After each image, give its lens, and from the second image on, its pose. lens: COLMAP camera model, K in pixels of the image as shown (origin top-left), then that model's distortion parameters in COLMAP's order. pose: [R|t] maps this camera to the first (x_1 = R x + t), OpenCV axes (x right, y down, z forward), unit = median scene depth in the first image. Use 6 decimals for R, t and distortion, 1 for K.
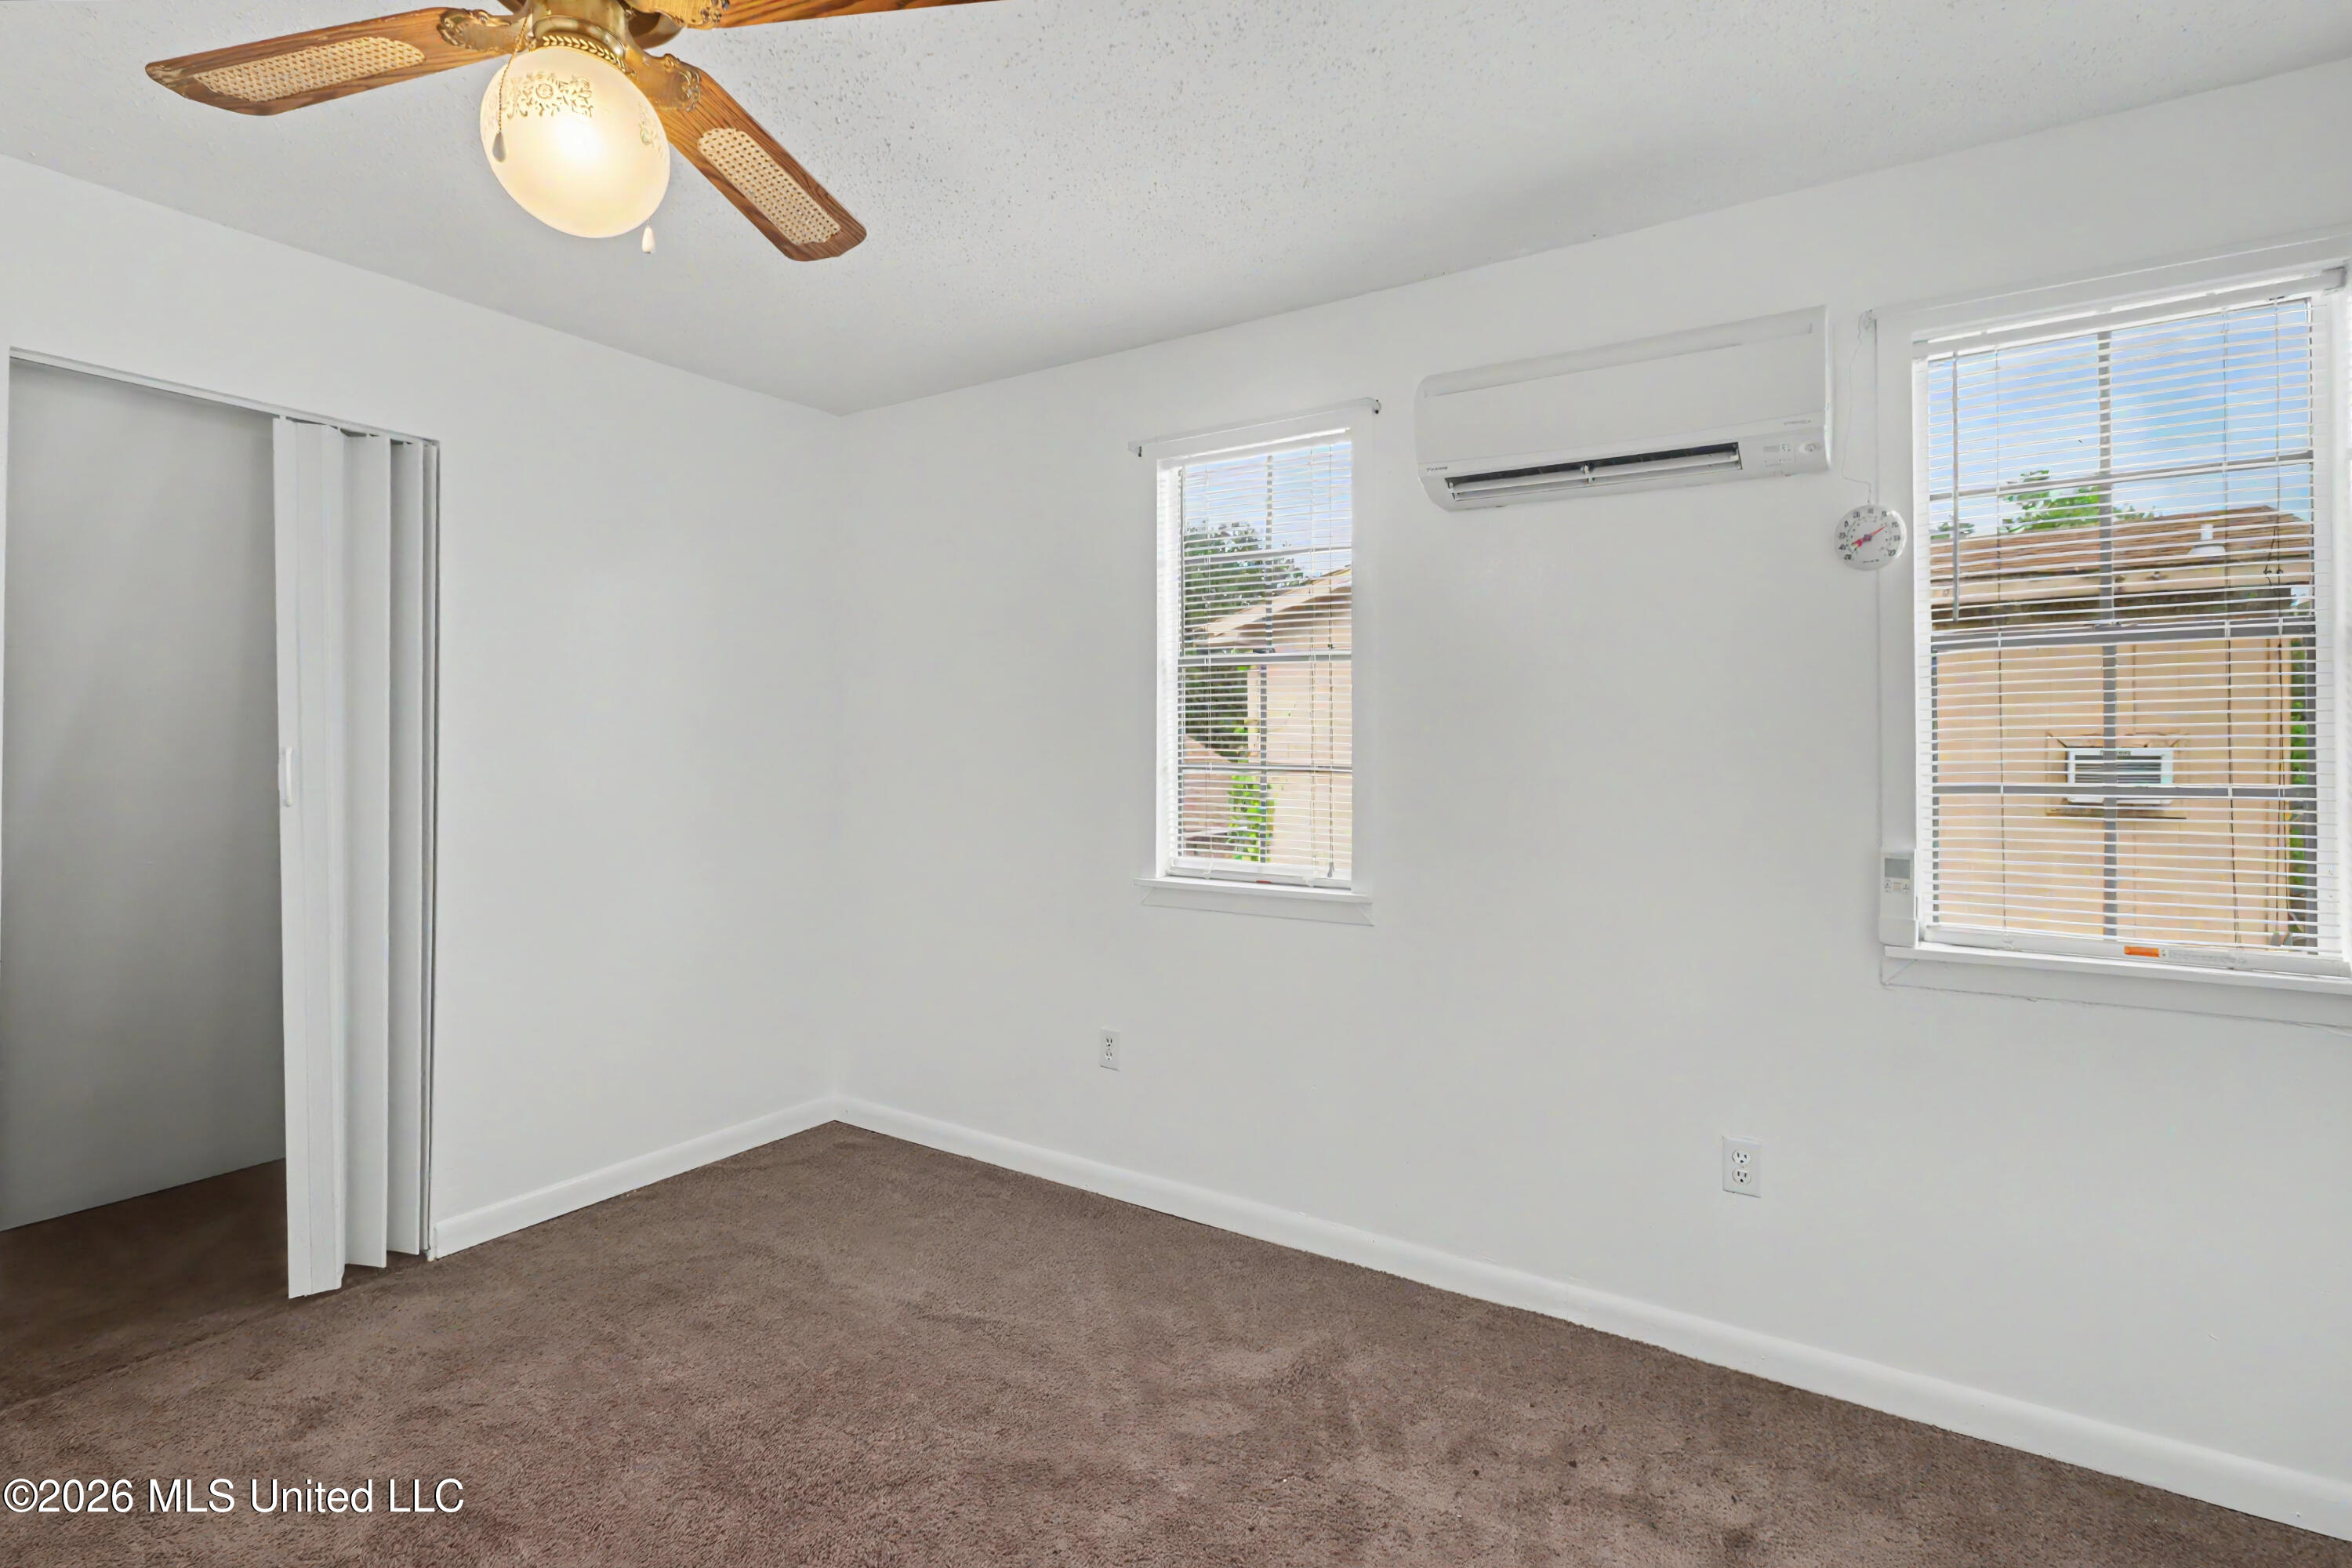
lens RADIAL K [[1117.1, 0, 1154.5], [0, 1117.1, 751.7], [0, 0, 1]] dist [0.001684, 0.000926]
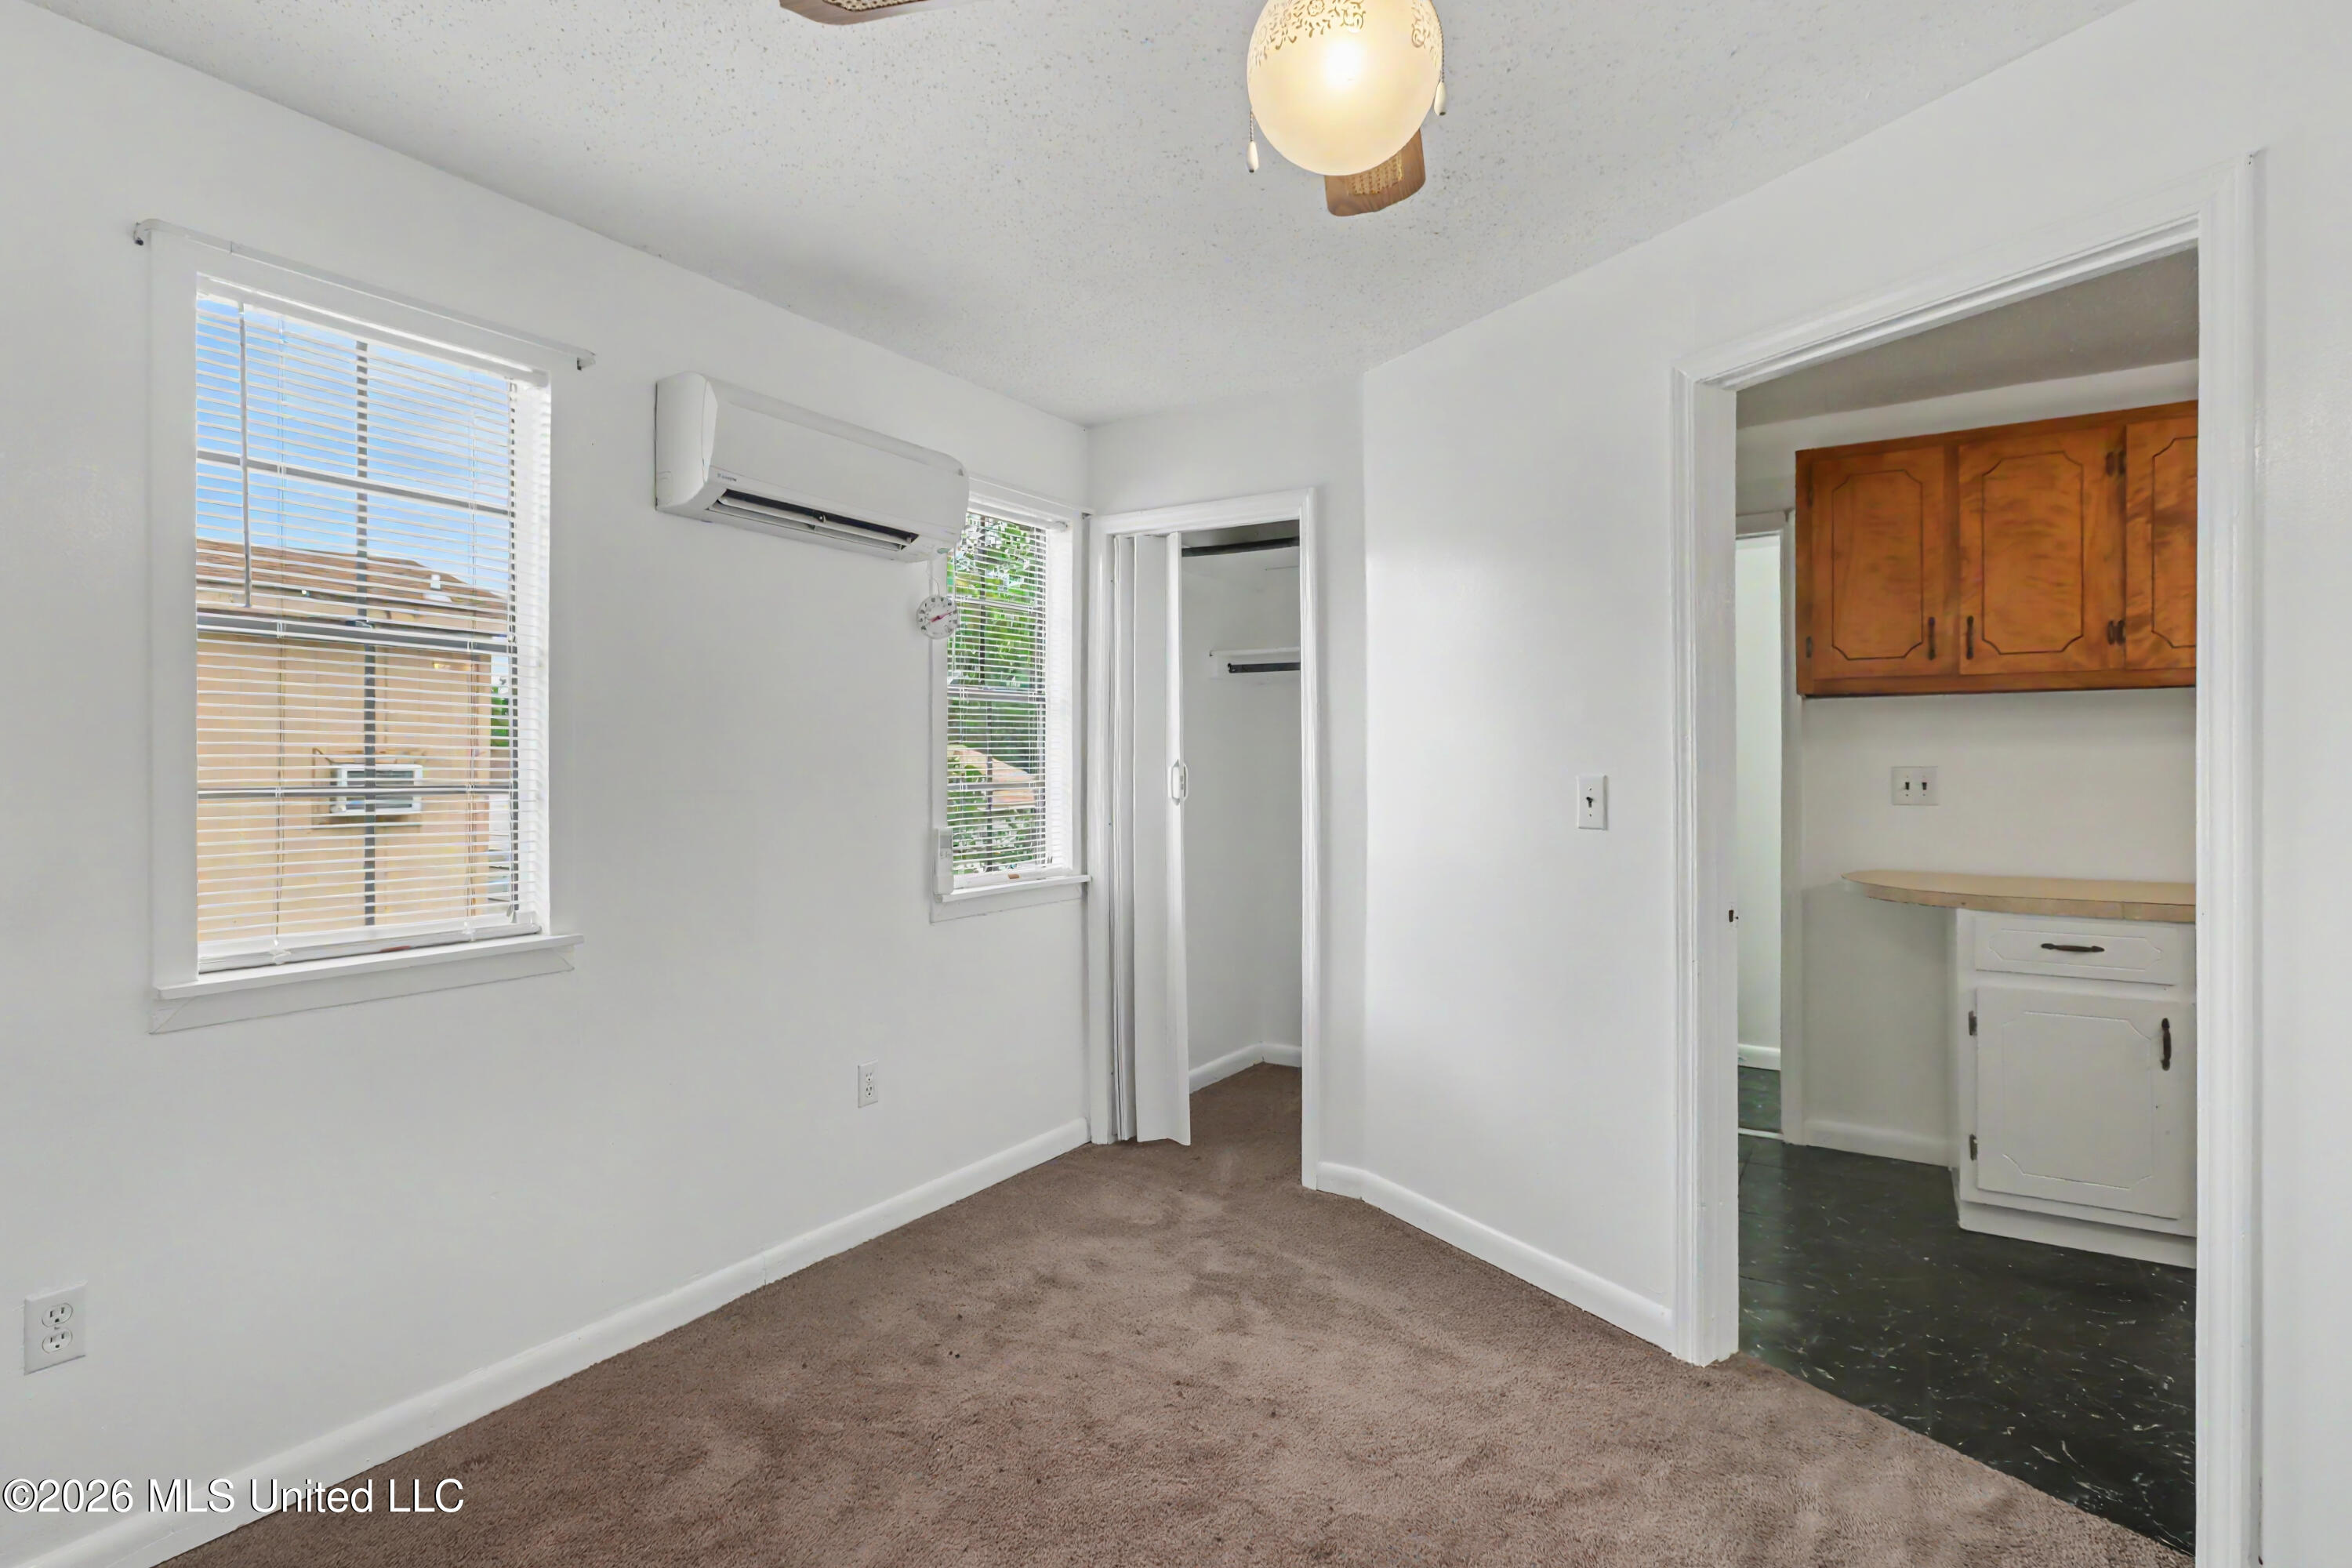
lens RADIAL K [[1144.9, 0, 1180.1], [0, 1144.9, 773.9], [0, 0, 1]] dist [-0.003058, -0.000873]
pose [[-0.009249, -0.009169, 0.999915, -0.625548], [0.007644, 0.999928, 0.009240, 0.001833], [-0.999928, 0.007729, -0.009179, 0.501837]]
